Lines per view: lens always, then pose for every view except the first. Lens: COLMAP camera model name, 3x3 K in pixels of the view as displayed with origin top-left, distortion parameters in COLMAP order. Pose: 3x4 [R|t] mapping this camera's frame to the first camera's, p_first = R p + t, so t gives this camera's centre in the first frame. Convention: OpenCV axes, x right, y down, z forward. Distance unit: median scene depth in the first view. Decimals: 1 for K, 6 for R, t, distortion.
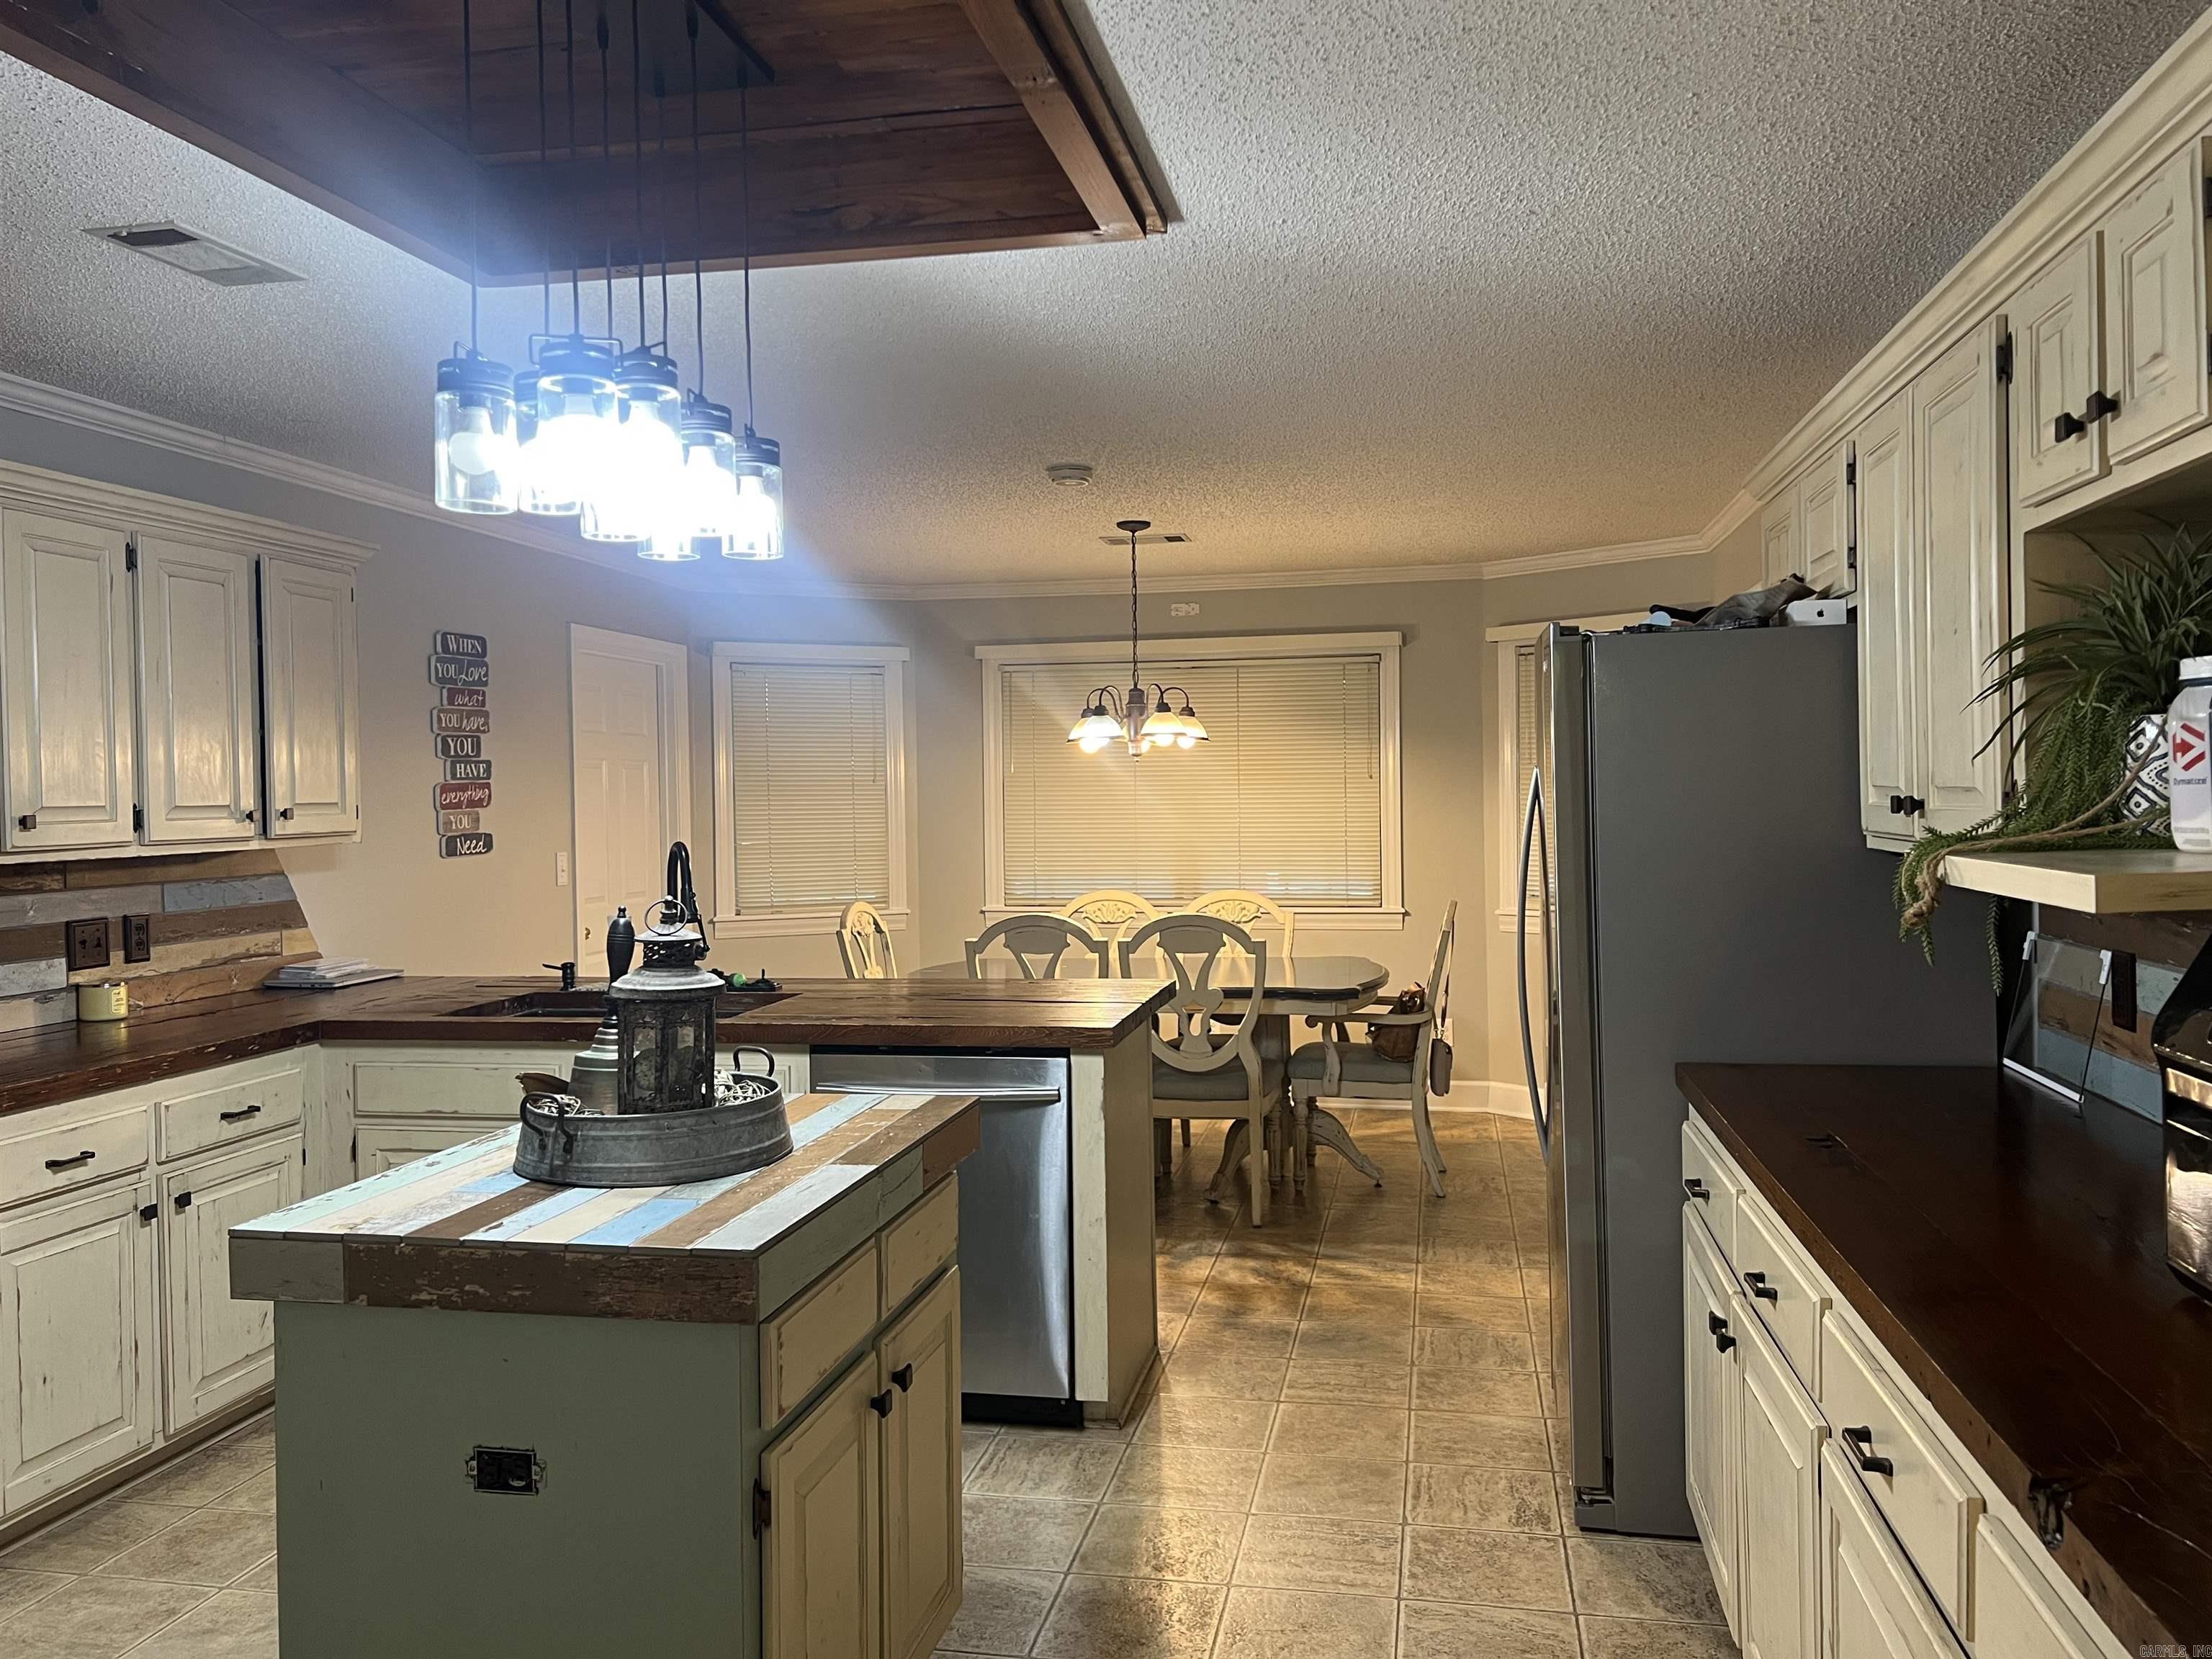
lens RADIAL K [[1674.3, 0, 1107.6], [0, 1674.3, 828.9], [0, 0, 1]] dist [0.056078, -0.061461]
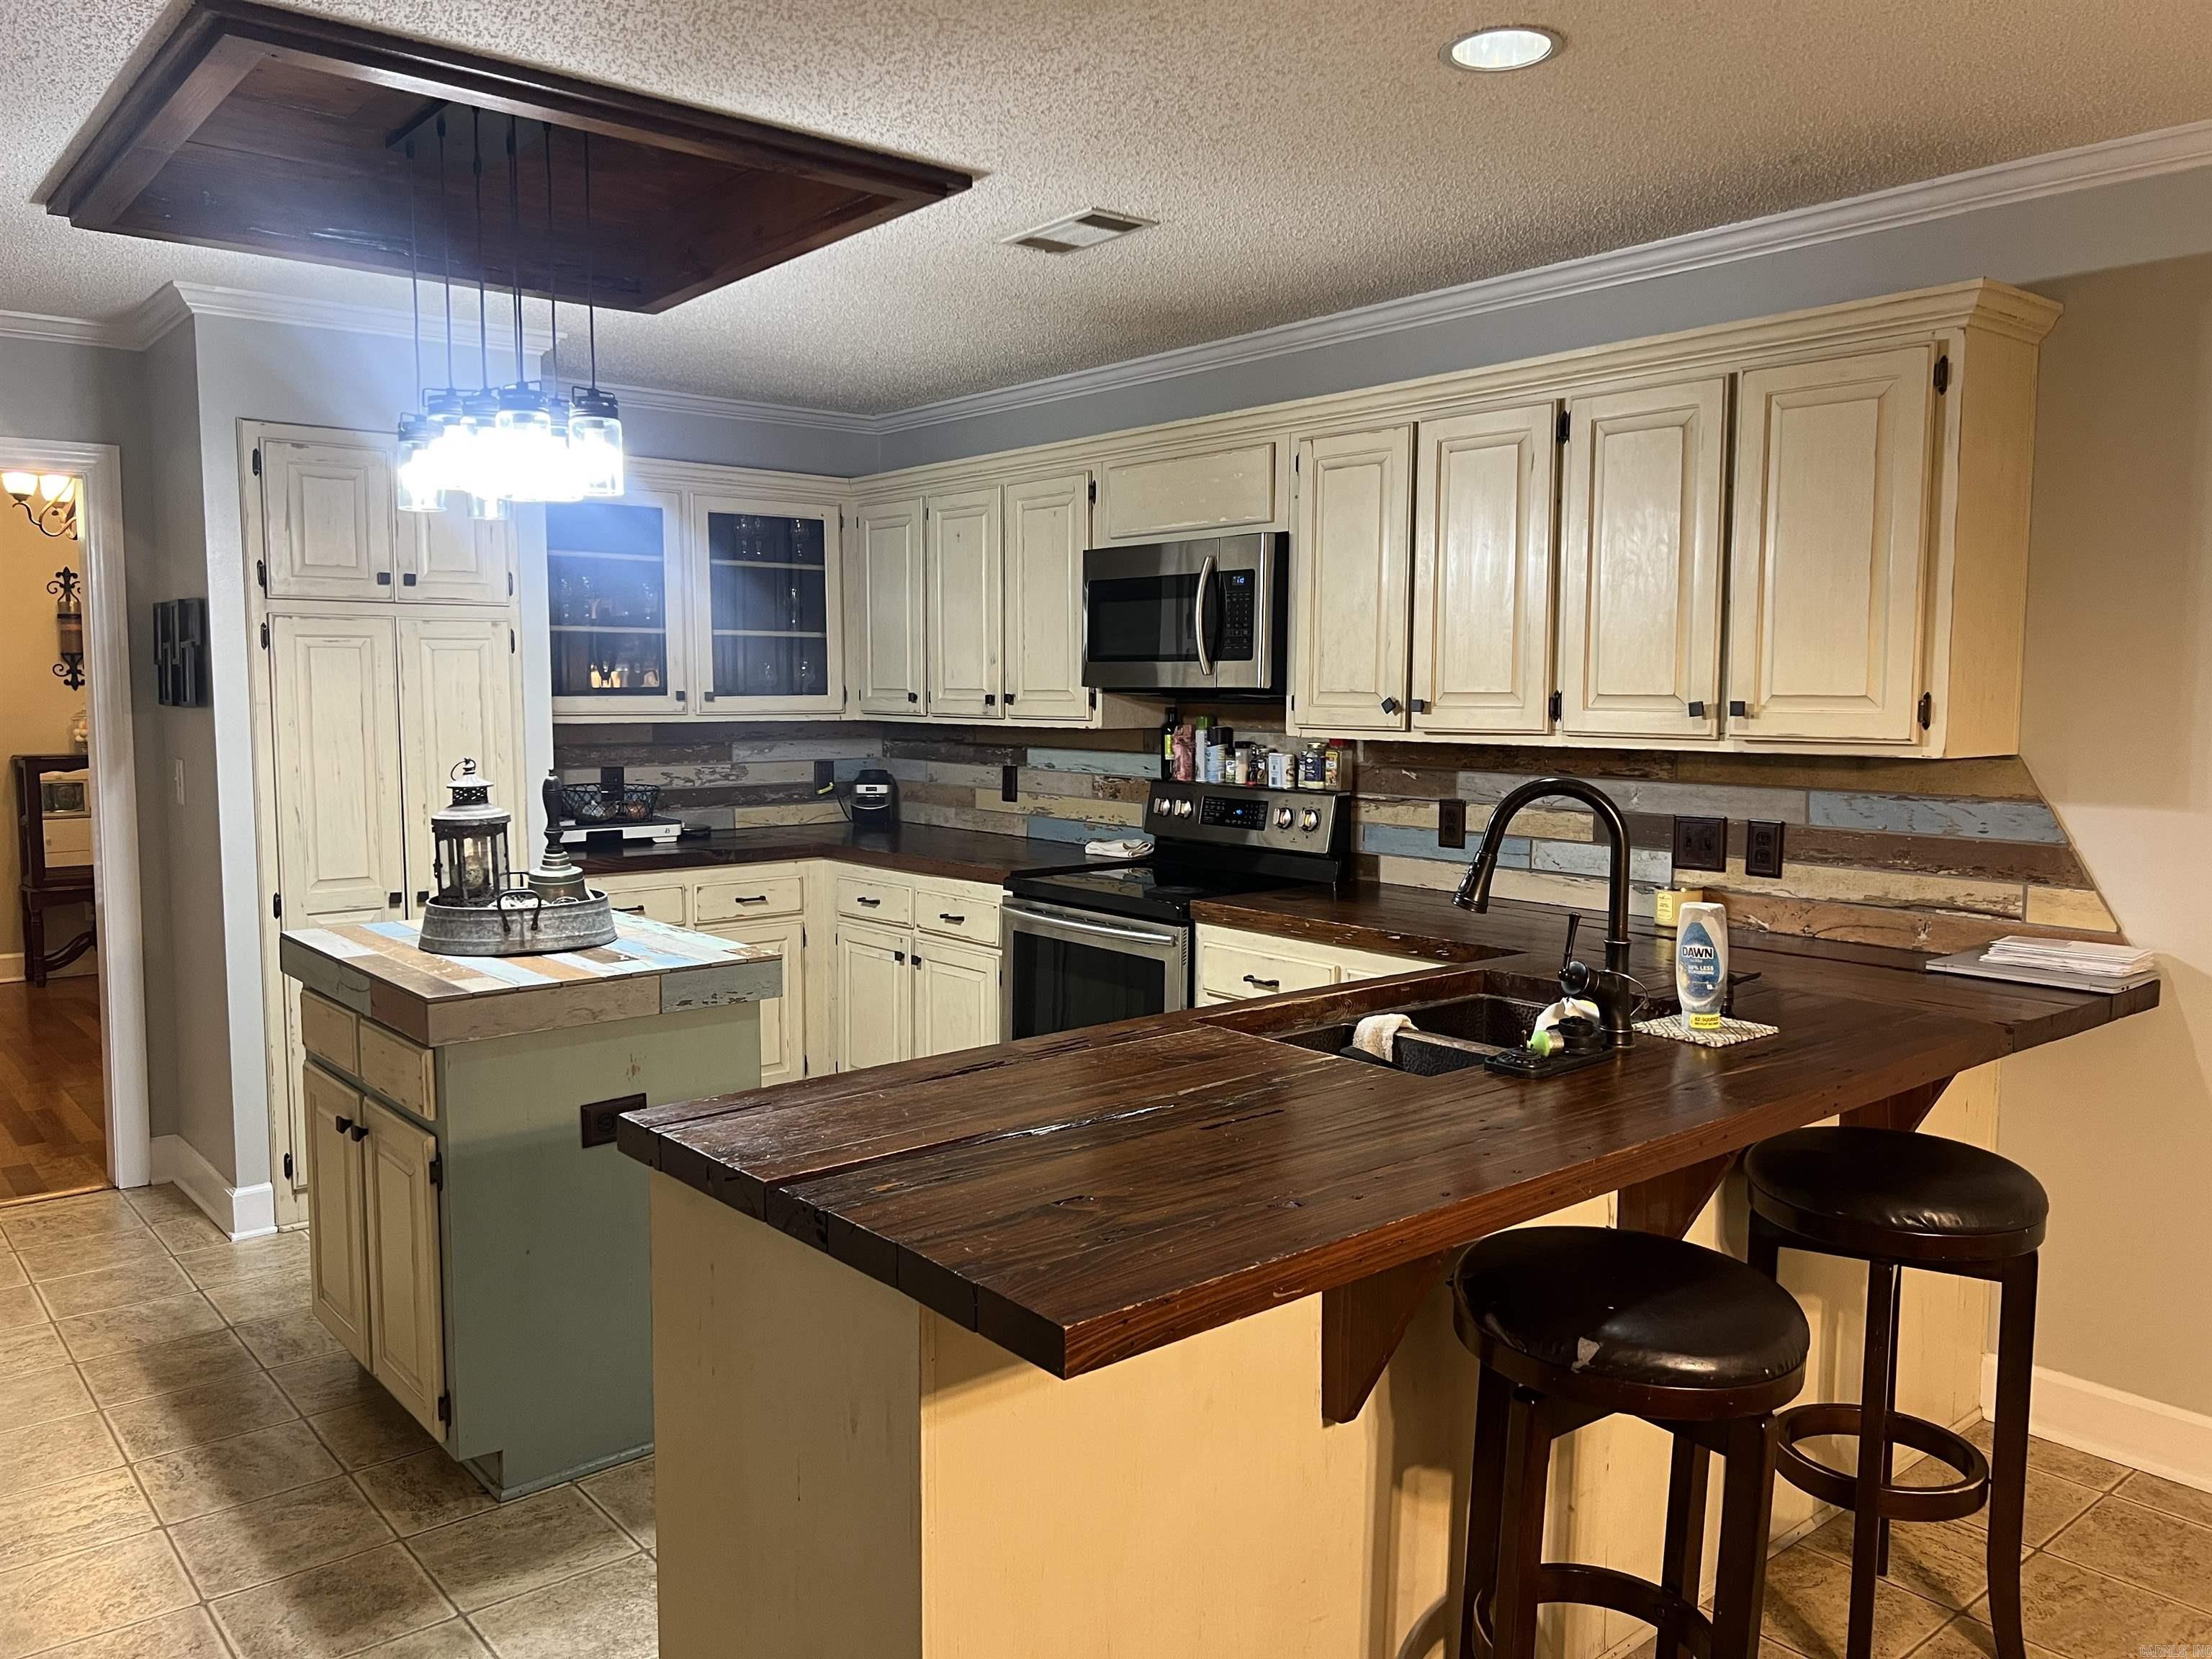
lens RADIAL K [[1674.3, 0, 1106.1], [0, 1674.3, 842.9], [0, 0, 1]] dist [0.056078, -0.061461]
pose [[-0.620498, 0.088983, -0.779144, 0.291351], [-0.013308, 0.992204, 0.123914, -0.038802], [0.784095, 0.087257, -0.614476, 1.241388]]
